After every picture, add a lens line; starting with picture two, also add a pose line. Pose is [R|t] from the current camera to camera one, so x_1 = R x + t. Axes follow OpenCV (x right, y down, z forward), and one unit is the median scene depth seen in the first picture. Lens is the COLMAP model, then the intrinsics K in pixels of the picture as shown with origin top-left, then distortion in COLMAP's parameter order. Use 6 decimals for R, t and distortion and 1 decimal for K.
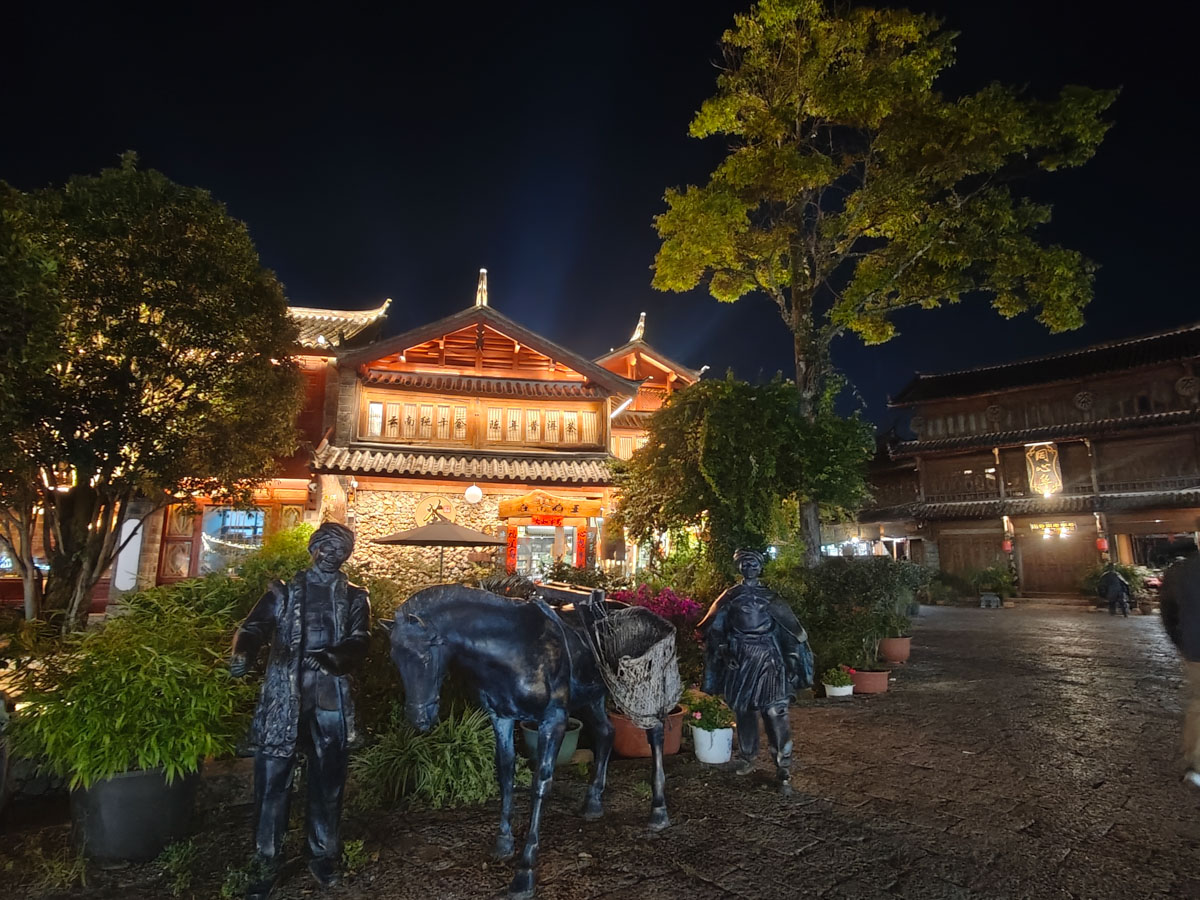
lens RADIAL K [[676.5, 0, 600.0], [0, 676.5, 450.0], [0, 0, 1]] dist [0.001420, 0.001635]
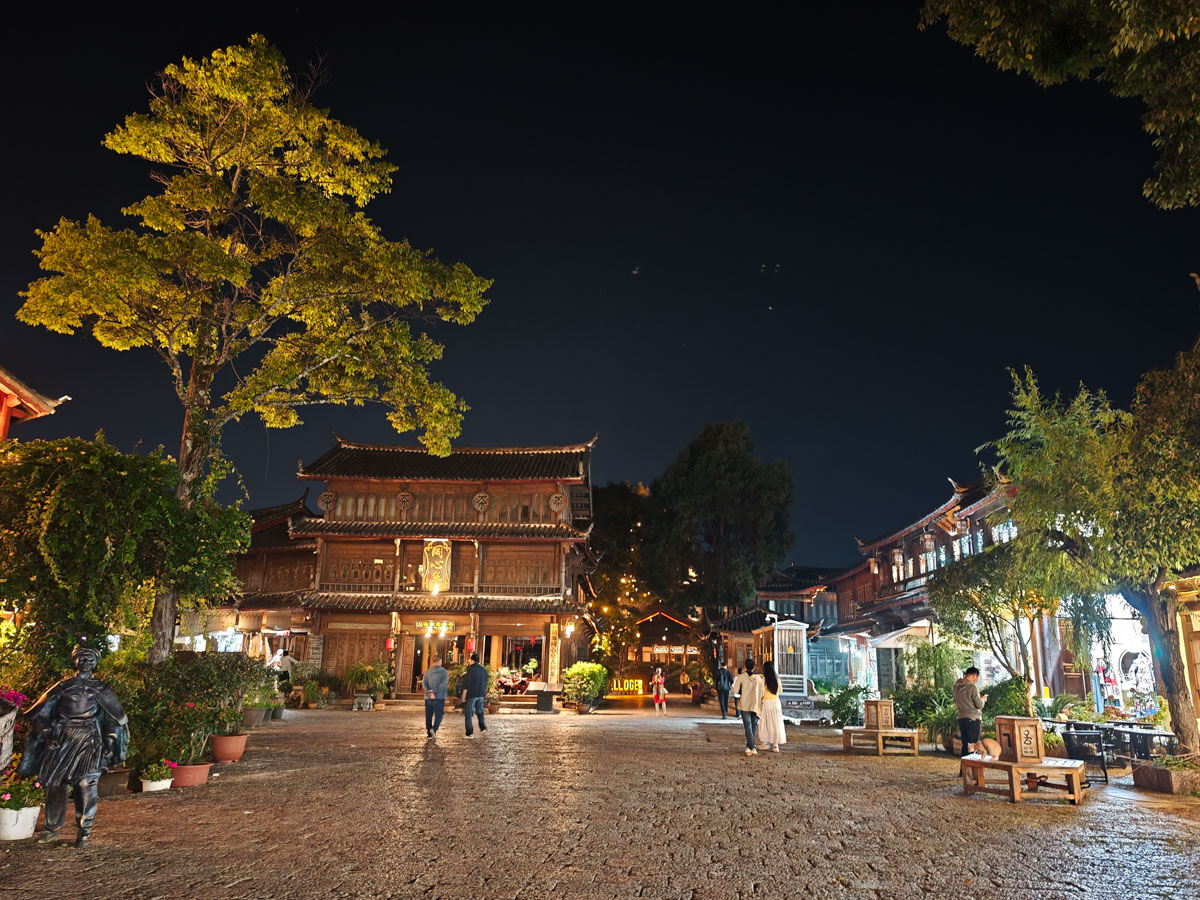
lens RADIAL K [[861.3, 0, 600.0], [0, 861.3, 450.0], [0, 0, 1]] dist [0.033100, -0.038552]
pose [[0.733747, 0.178835, 0.655464, -0.064645], [-0.131417, 0.983875, -0.121325, -0.044941], [-0.666592, 0.002883, 0.745417, -0.261916]]
